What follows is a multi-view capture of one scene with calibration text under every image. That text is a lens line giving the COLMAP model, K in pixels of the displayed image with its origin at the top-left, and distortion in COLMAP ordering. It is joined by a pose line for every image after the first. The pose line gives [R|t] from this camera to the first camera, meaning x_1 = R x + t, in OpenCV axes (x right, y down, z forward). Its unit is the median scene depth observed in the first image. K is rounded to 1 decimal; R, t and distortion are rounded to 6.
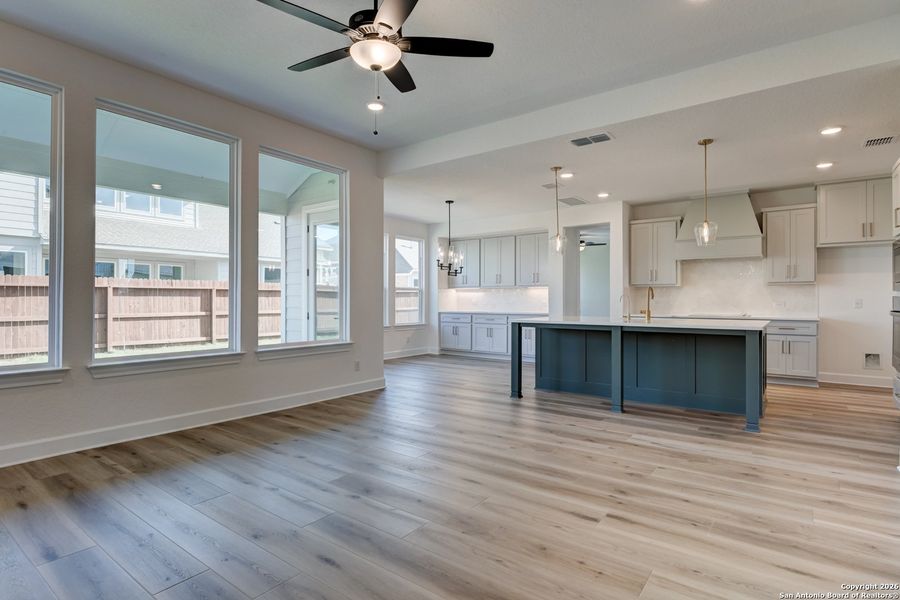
lens RADIAL K [[462.7, 0, 443.4], [0, 462.7, 298.5], [0, 0, 1]] dist [-0.001557, -0.000234]
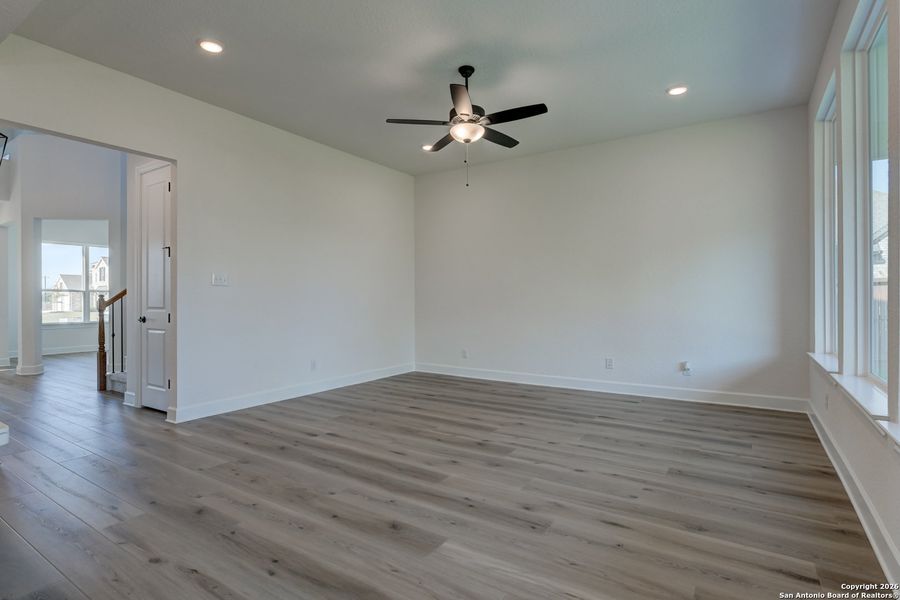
lens RADIAL K [[462.7, 0, 443.4], [0, 462.7, 298.5], [0, 0, 1]] dist [-0.001557, -0.000234]
pose [[-0.998582, 0.000626, -0.053238, 0.004097], [0.000941, 0.999982, -0.005894, 0.004679], [0.053233, -0.005936, -0.998564, 0.933921]]
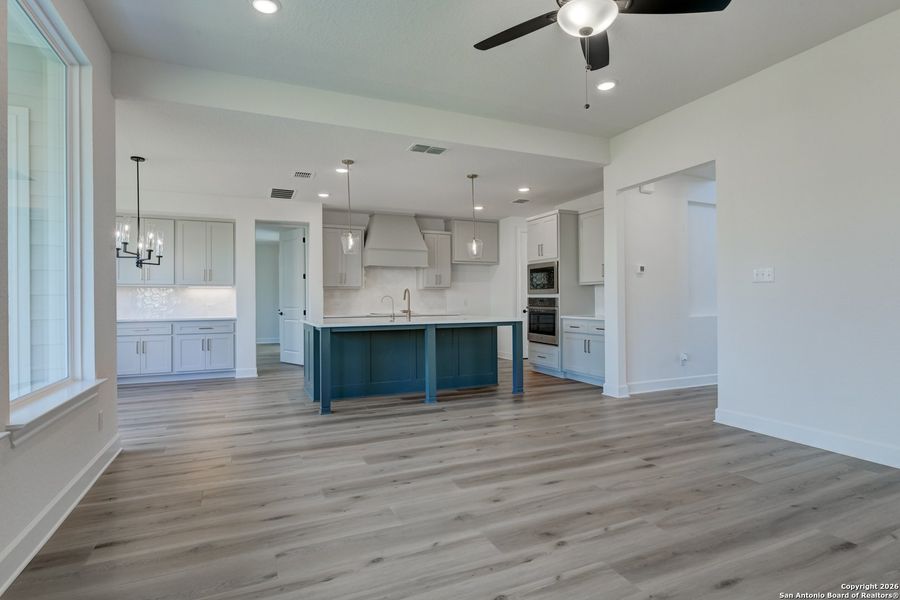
lens RADIAL K [[454.2, 0, 450.0], [0, 454.2, 300.0], [0, 0, 1]] dist [-0.003405, -0.000202]
pose [[0.486641, -0.003749, 0.873594, -0.383727], [0.005412, 0.999985, 0.001276, 0.000357], [-0.873585, 0.004107, 0.486654, 0.307276]]
